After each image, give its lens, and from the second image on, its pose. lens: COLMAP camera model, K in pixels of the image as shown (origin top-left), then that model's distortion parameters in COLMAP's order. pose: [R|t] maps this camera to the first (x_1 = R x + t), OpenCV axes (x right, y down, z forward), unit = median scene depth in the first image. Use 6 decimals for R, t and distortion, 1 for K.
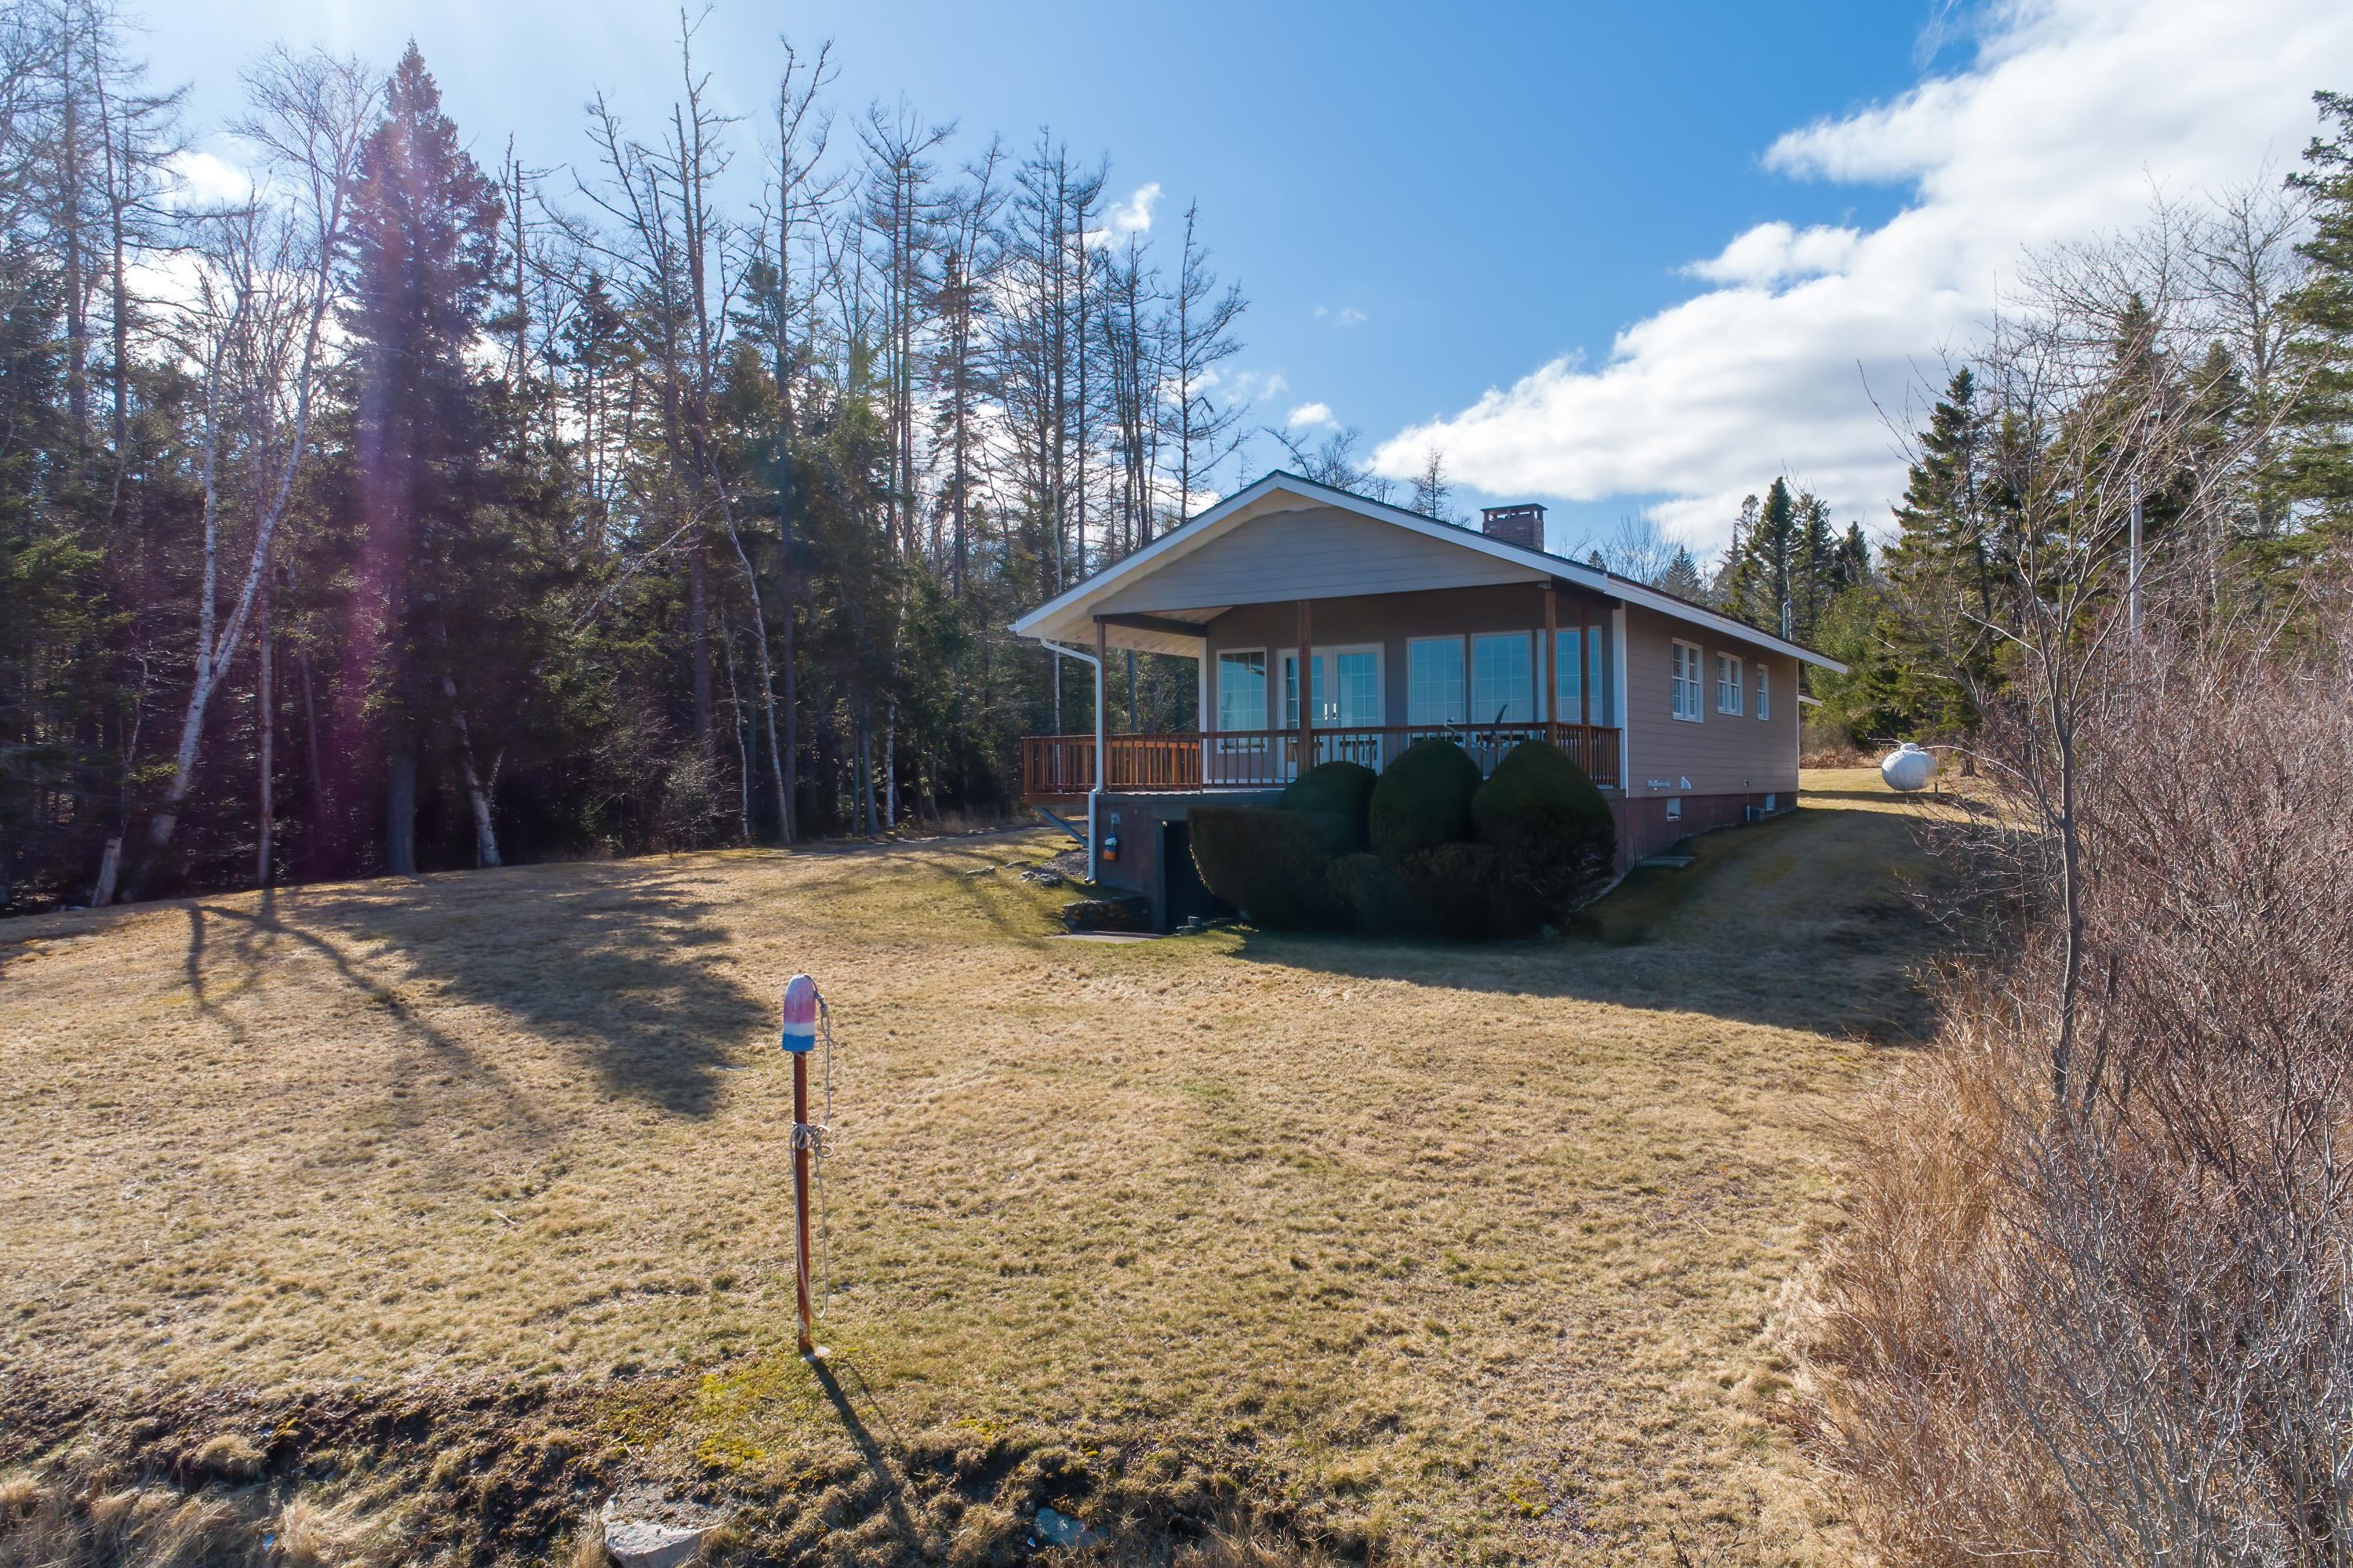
lens RADIAL K [[1611.4, 0, 1172.1], [0, 1611.4, 778.6], [0, 0, 1]] dist [0.032635, -0.000455]
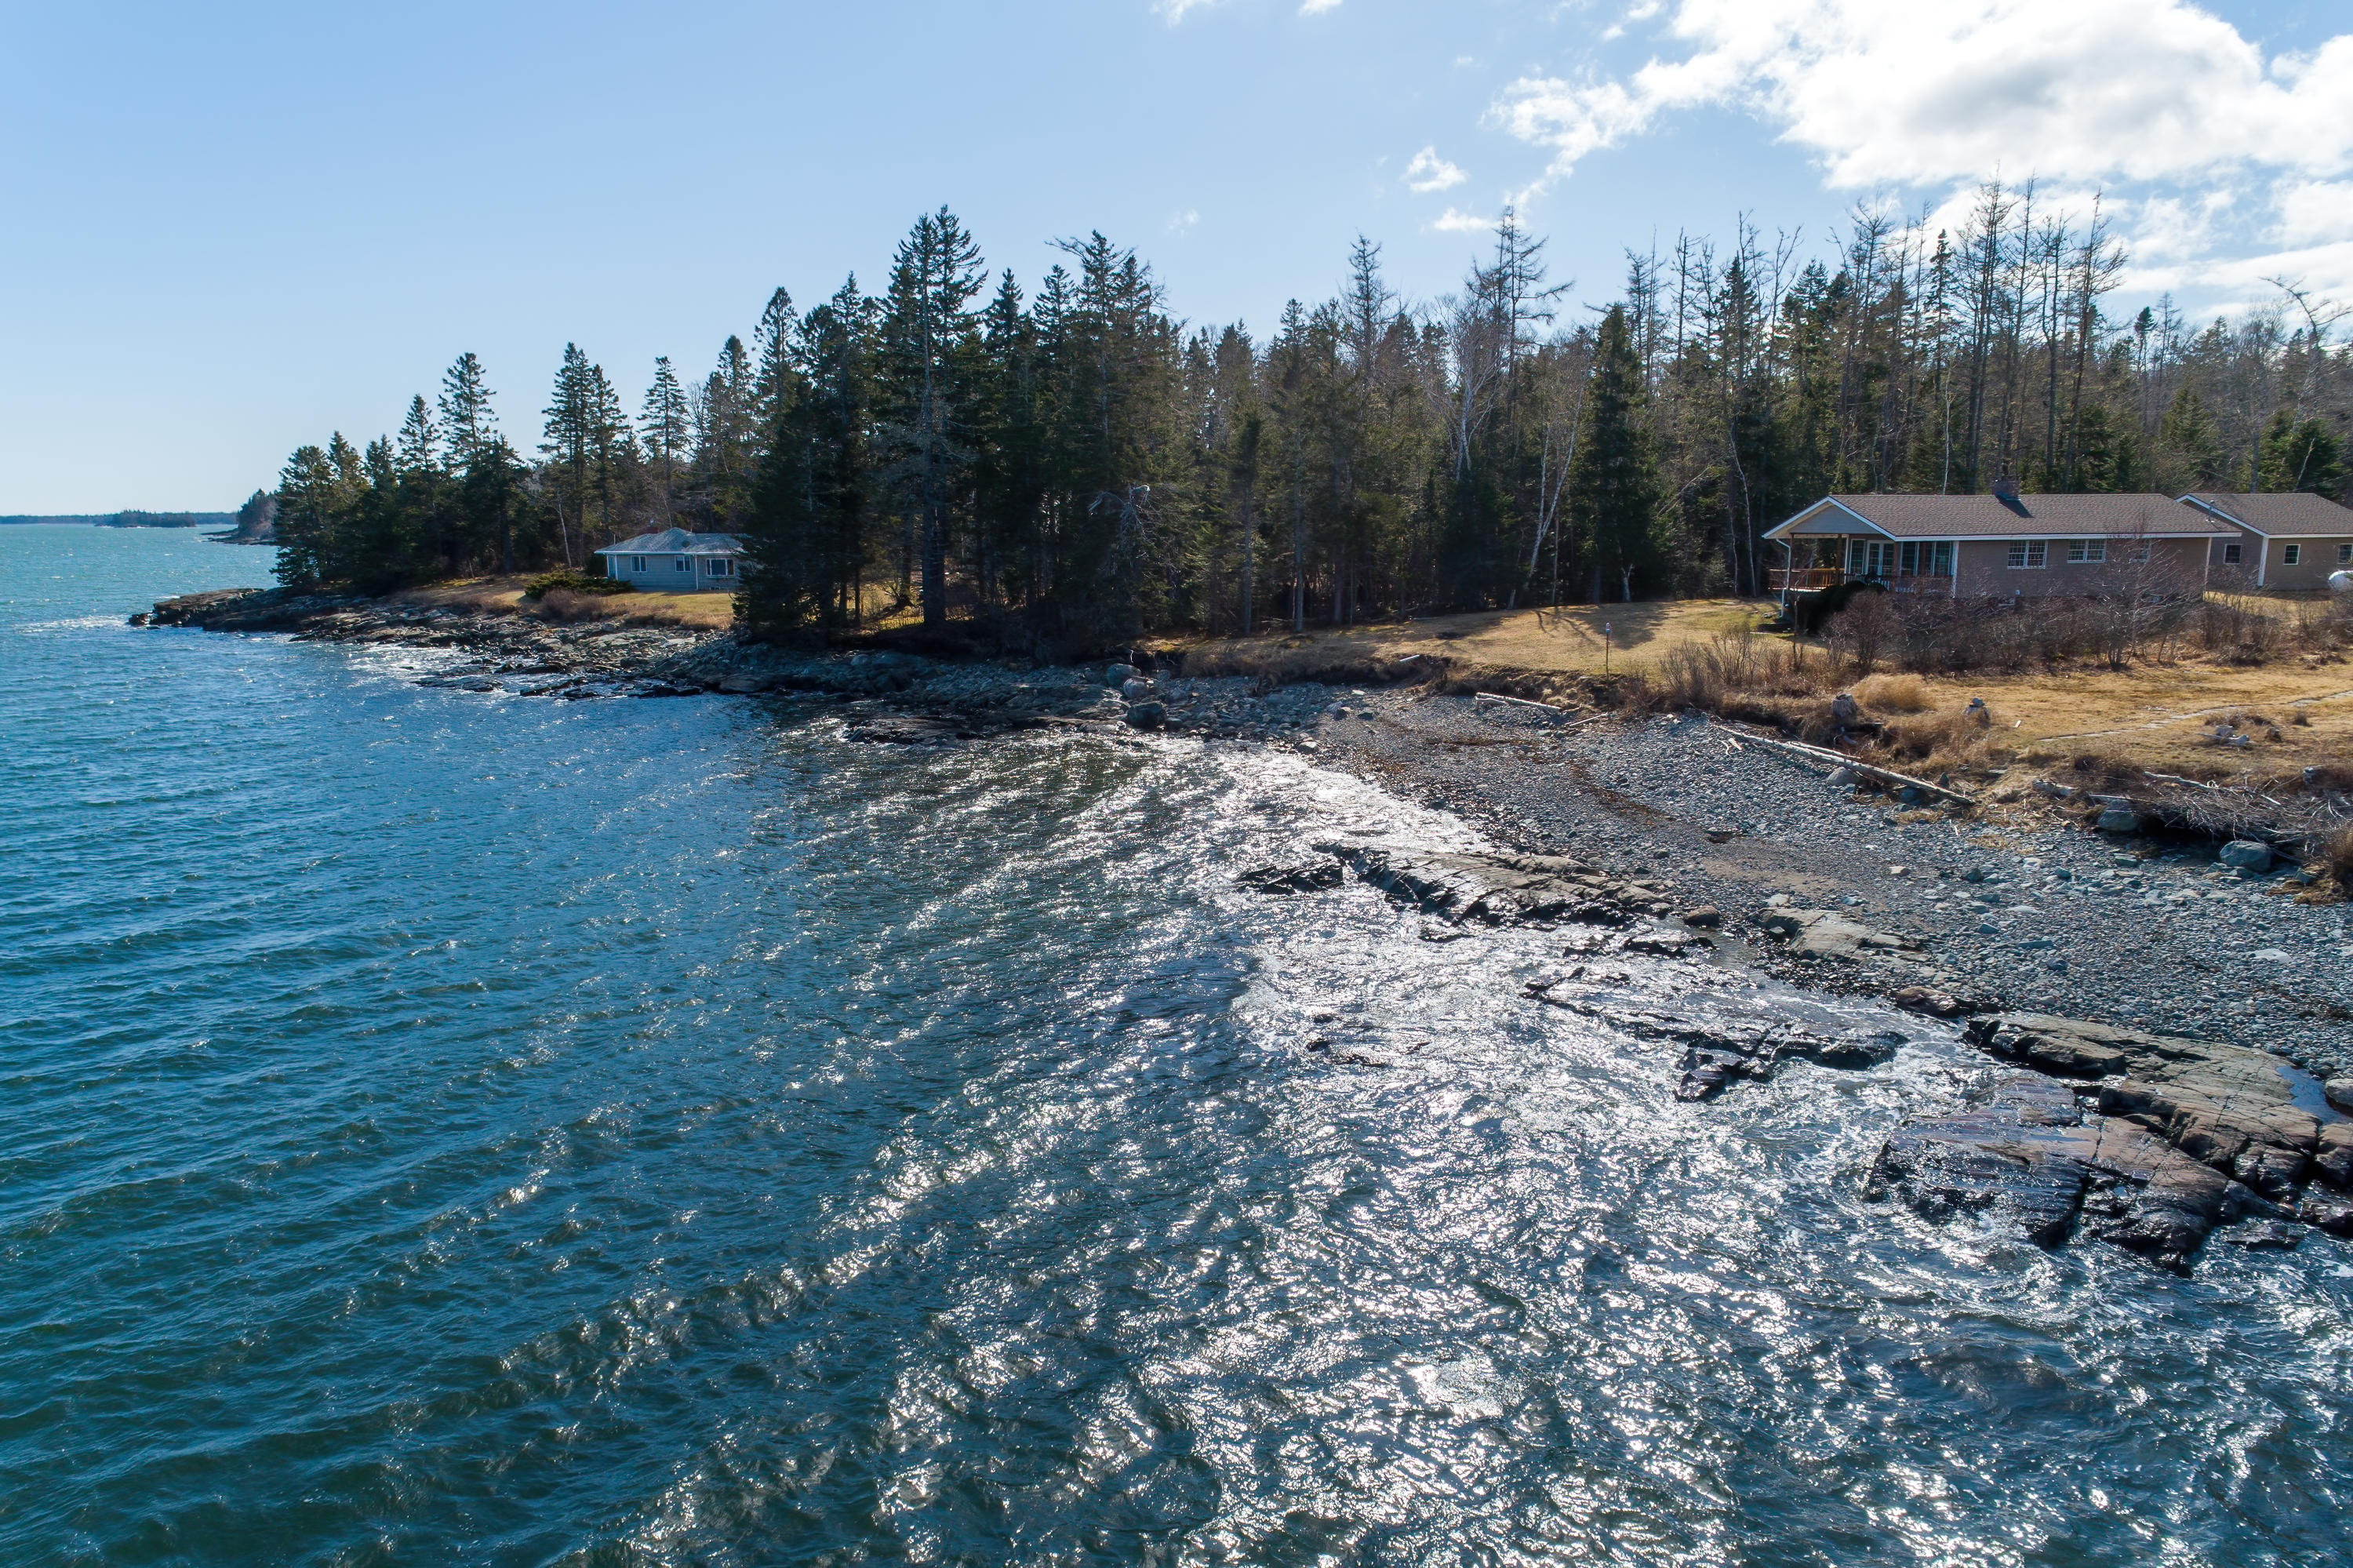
lens RADIAL K [[1611.4, 0, 1172.1], [0, 1611.4, 778.6], [0, 0, 1]] dist [0.032635, -0.000455]
pose [[0.743724, 0.111317, -0.659154, 0.999068], [0.000170, 0.986006, 0.166707, -0.126226], [0.668487, -0.124096, 0.733297, -1.850036]]
